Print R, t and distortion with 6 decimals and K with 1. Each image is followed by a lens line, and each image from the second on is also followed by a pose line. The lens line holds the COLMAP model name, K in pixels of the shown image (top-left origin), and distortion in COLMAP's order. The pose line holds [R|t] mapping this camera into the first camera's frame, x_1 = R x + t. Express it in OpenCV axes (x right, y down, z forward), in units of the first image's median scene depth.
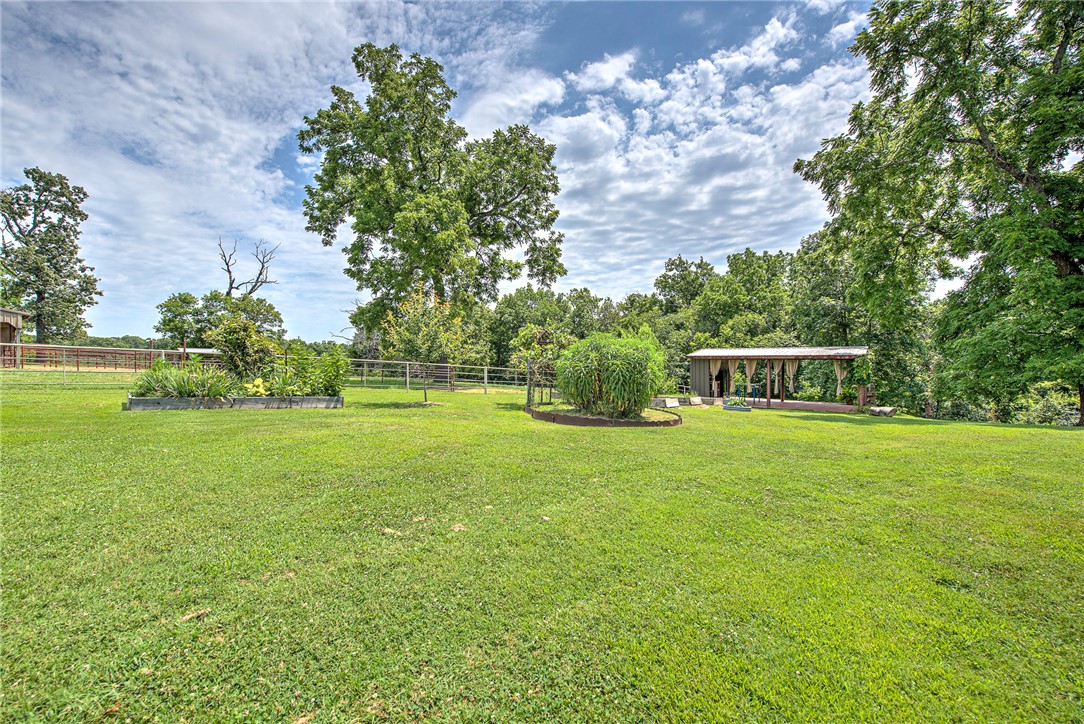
lens RADIAL K [[444.7, 0, 542.0], [0, 444.7, 362.0], [0, 0, 1]] dist [-0.000828, -0.000316]
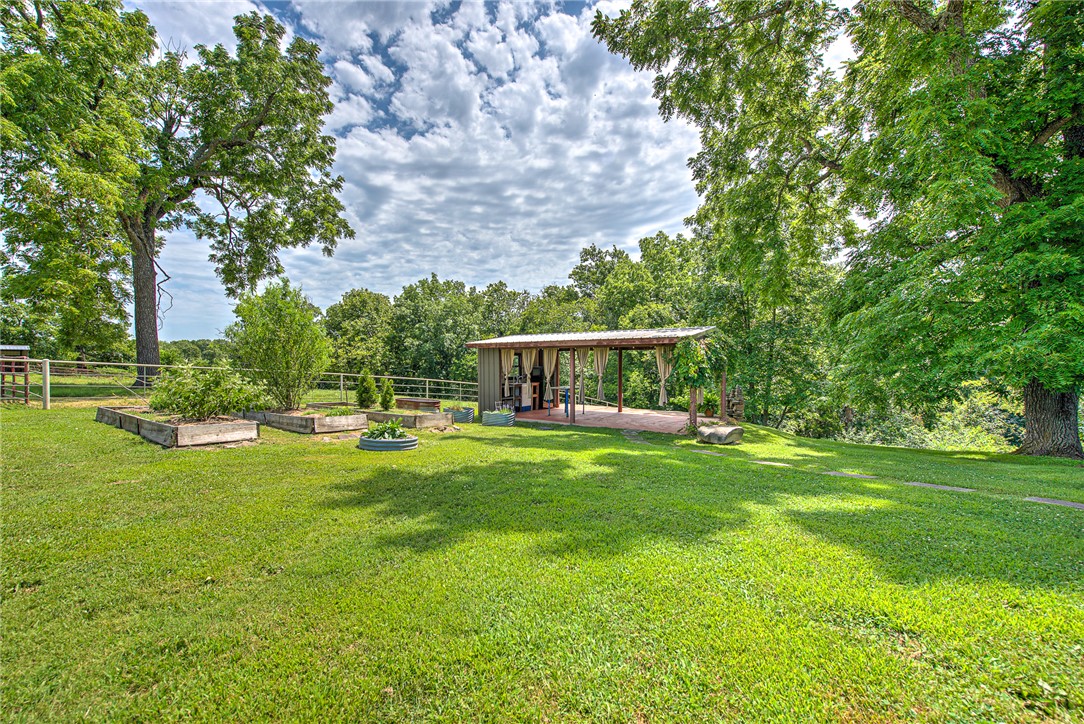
lens RADIAL K [[437.0, 0, 542.0], [0, 437.0, 362.0], [0, 0, 1]] dist [-0.011838, -0.000021]
pose [[0.997553, -0.002354, 0.069881, 0.191599], [0.002684, 0.999986, -0.004631, 0.007662], [-0.069869, 0.004807, 0.997545, 0.173426]]
